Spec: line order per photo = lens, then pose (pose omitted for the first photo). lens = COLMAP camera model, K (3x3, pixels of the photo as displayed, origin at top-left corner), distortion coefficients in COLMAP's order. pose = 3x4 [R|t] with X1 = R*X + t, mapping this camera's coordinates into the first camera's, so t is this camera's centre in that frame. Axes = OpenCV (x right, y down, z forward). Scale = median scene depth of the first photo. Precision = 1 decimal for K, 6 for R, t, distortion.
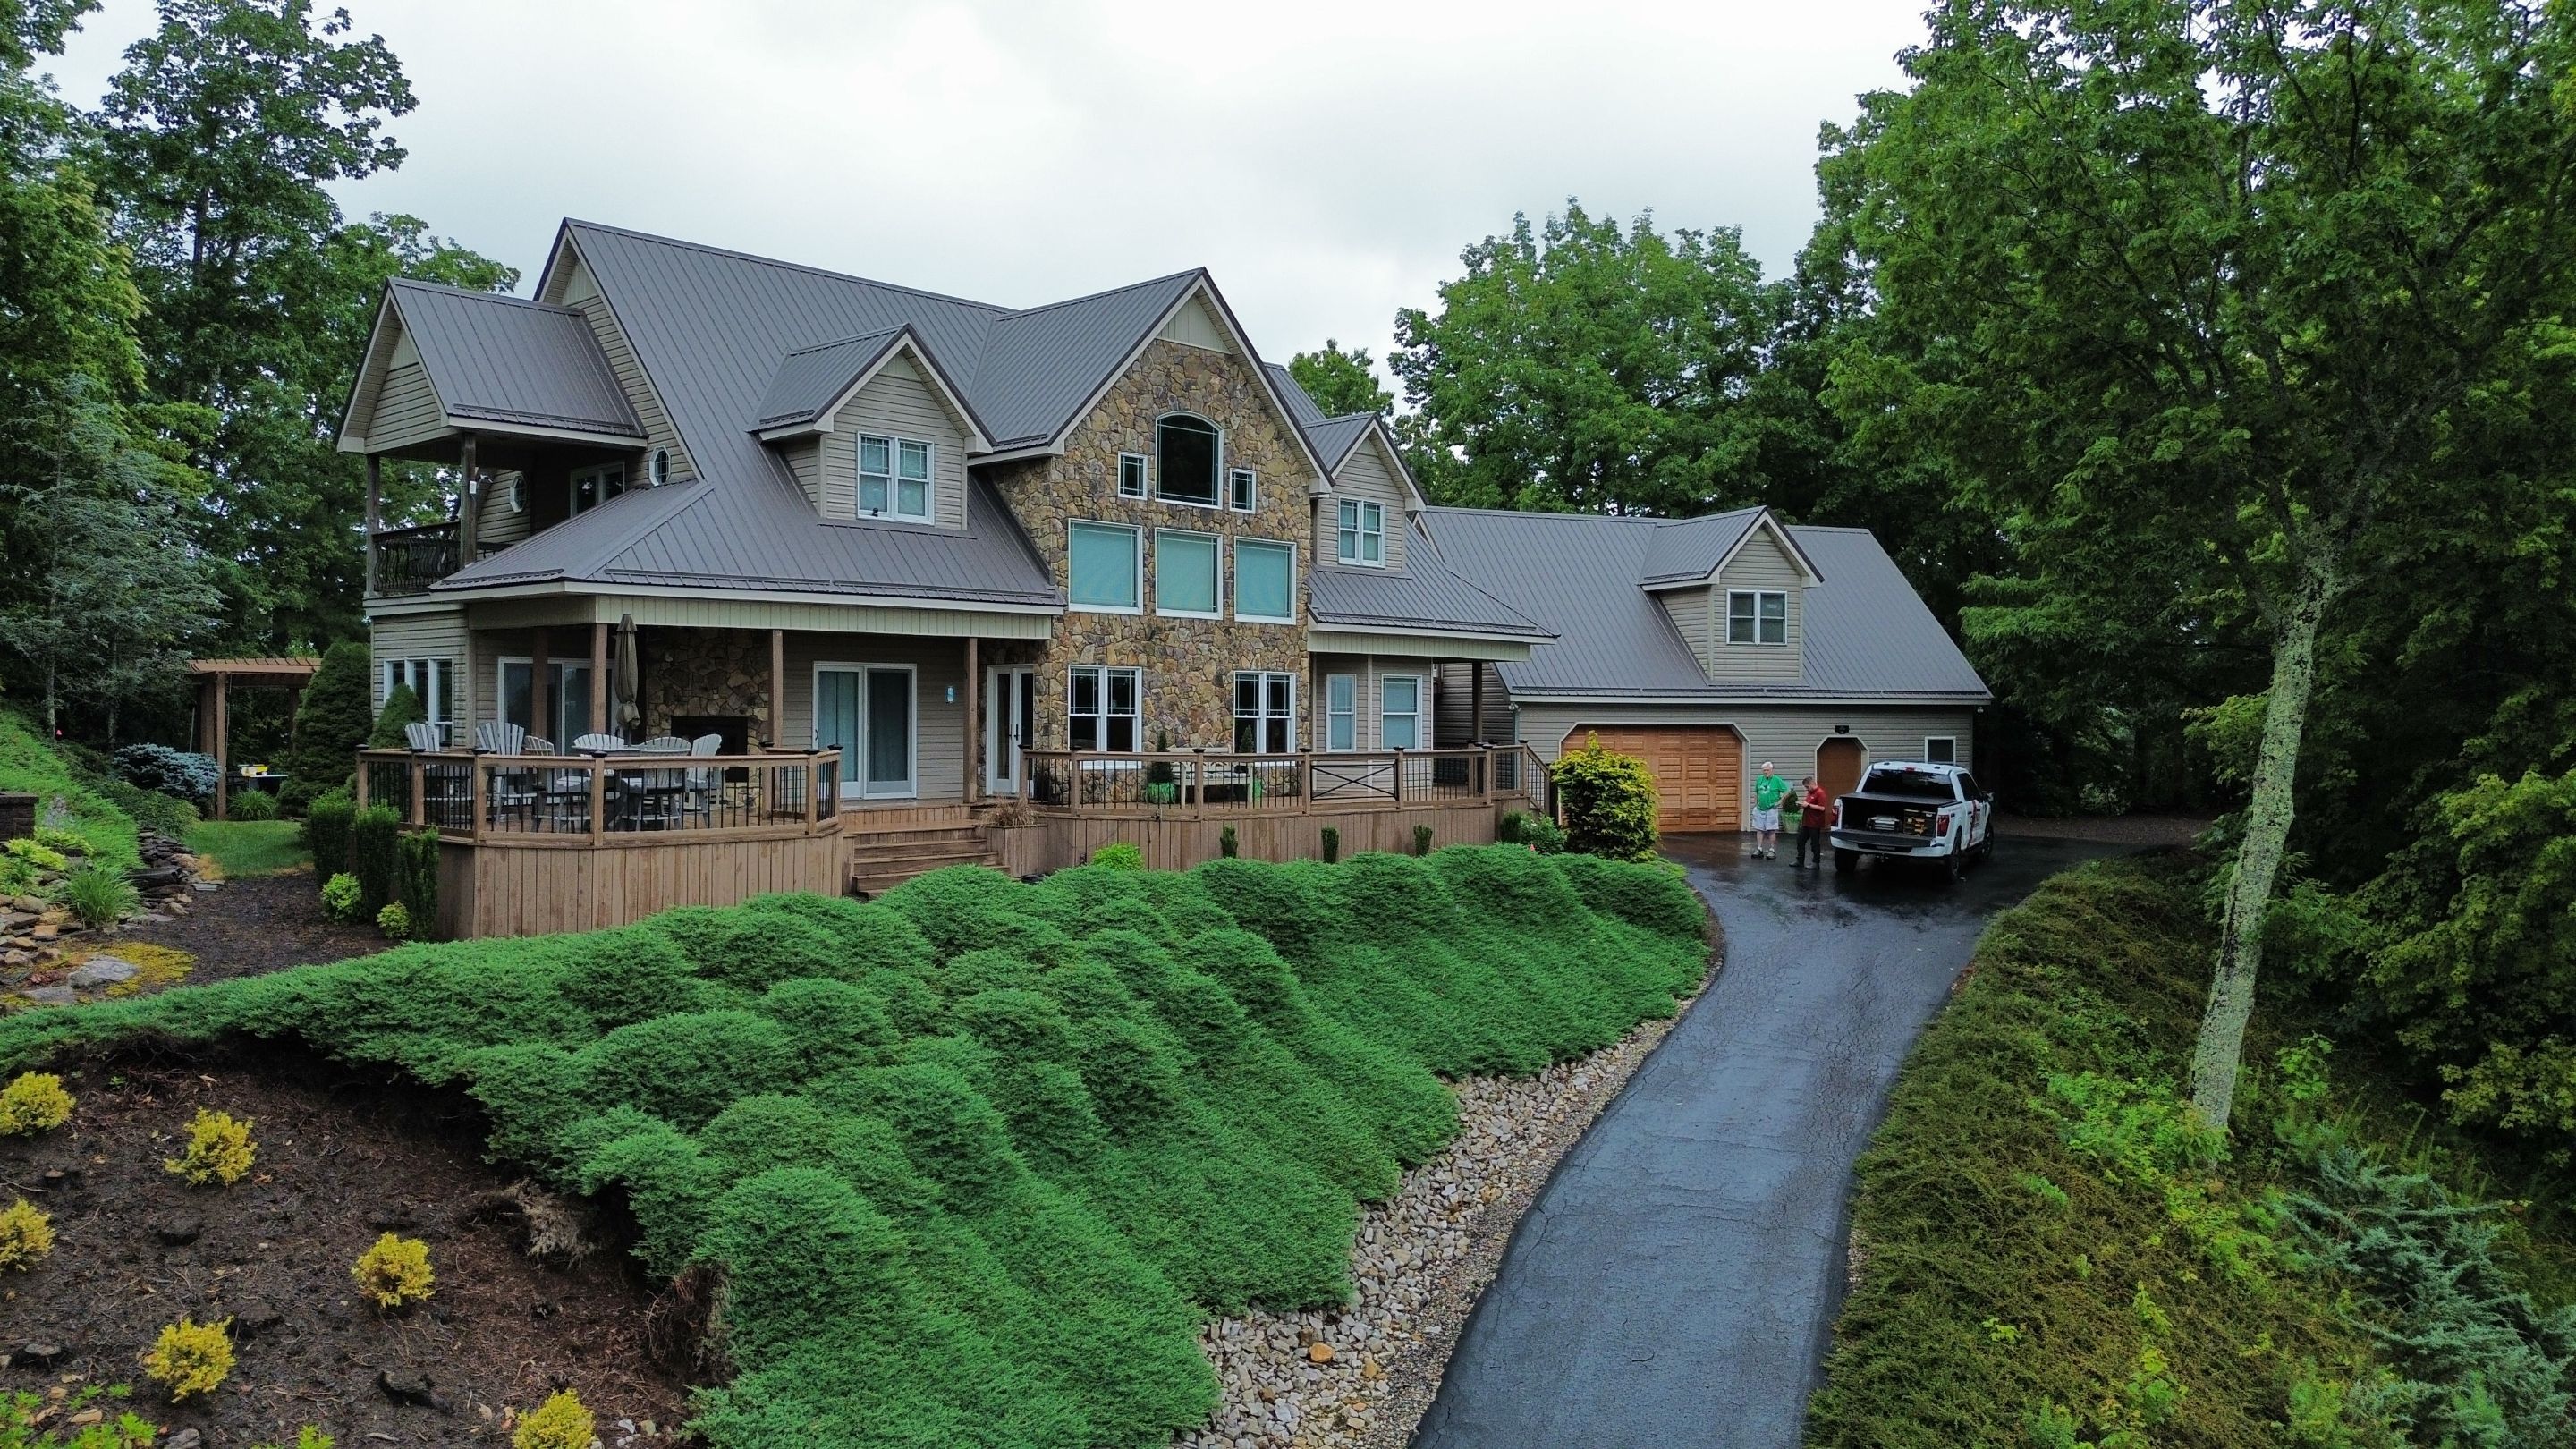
lens RADIAL K [[1821.7, 0, 1279.7], [0, 1821.7, 719.5], [0, 0, 1]] dist [0.080866, -0.079815]
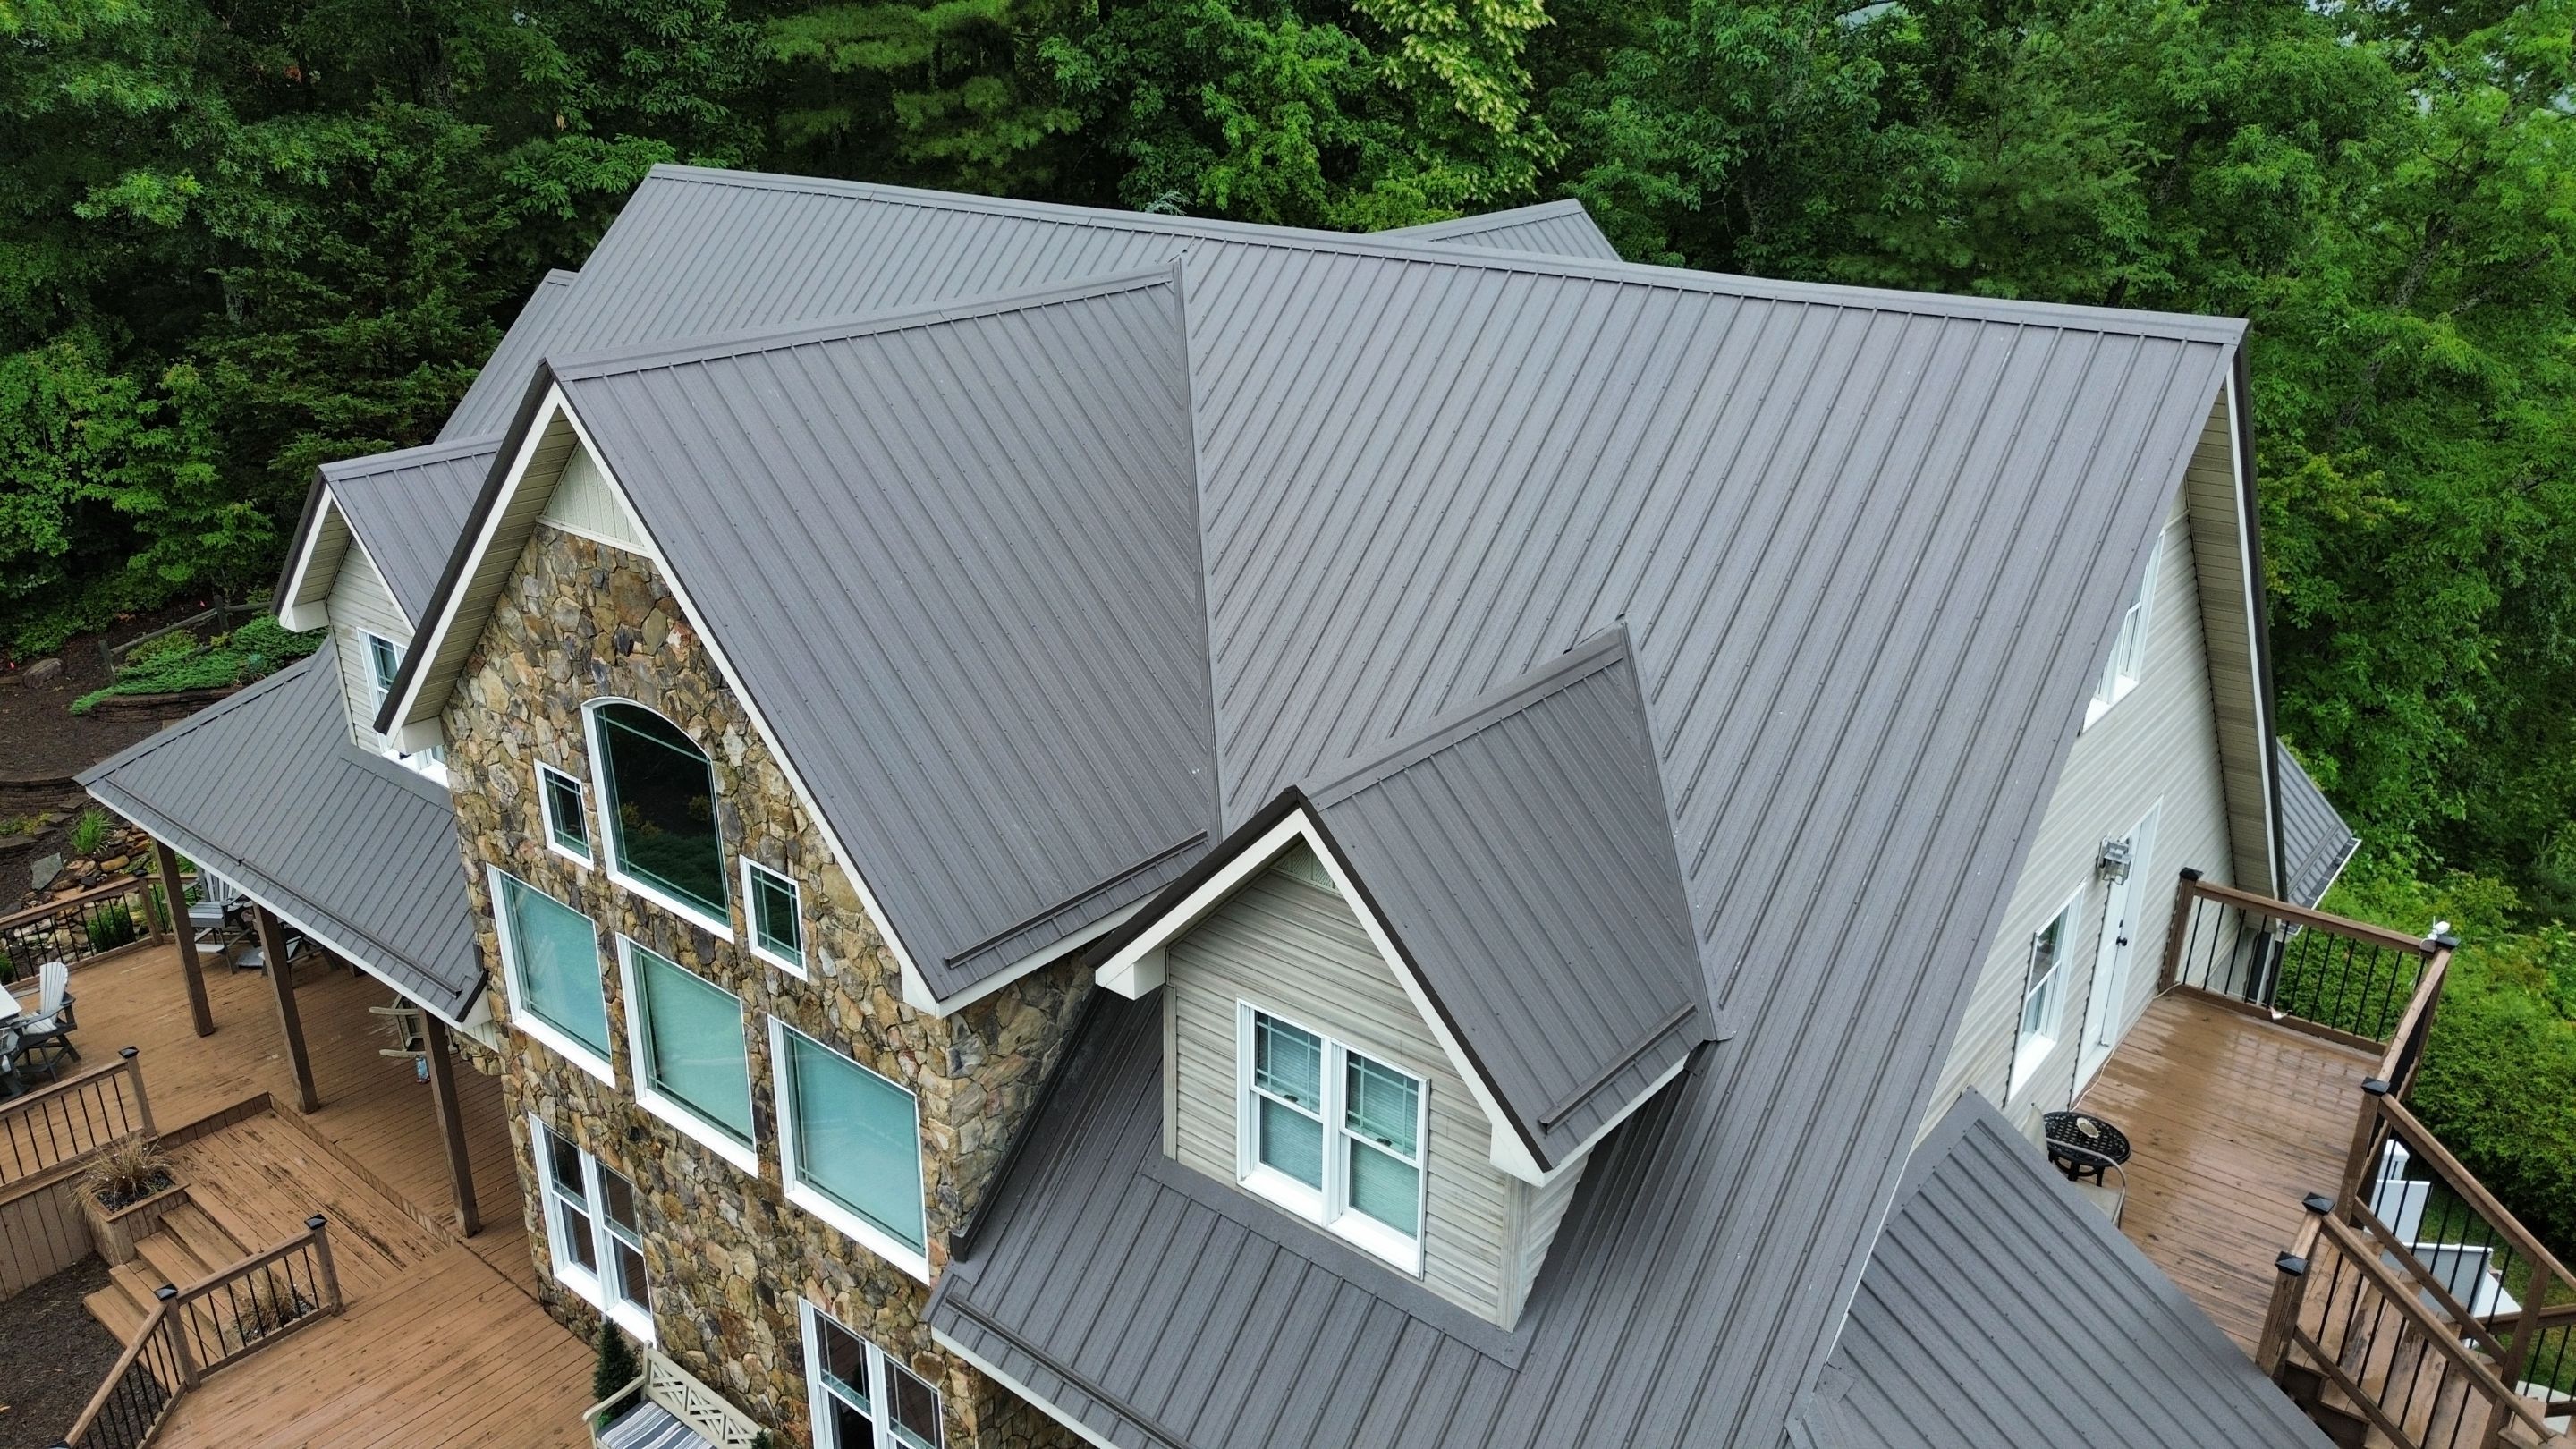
lens RADIAL K [[1834.9, 0, 1275.0], [0, 1834.9, 717.5], [0, 0, 1]] dist [0.065439, -0.060914]
pose [[0.088983, 0.364217, -0.927053, 0.365232], [-0.005478, 0.930910, 0.365207, -0.336774], [0.996018, -0.027419, 0.084830, 1.181517]]
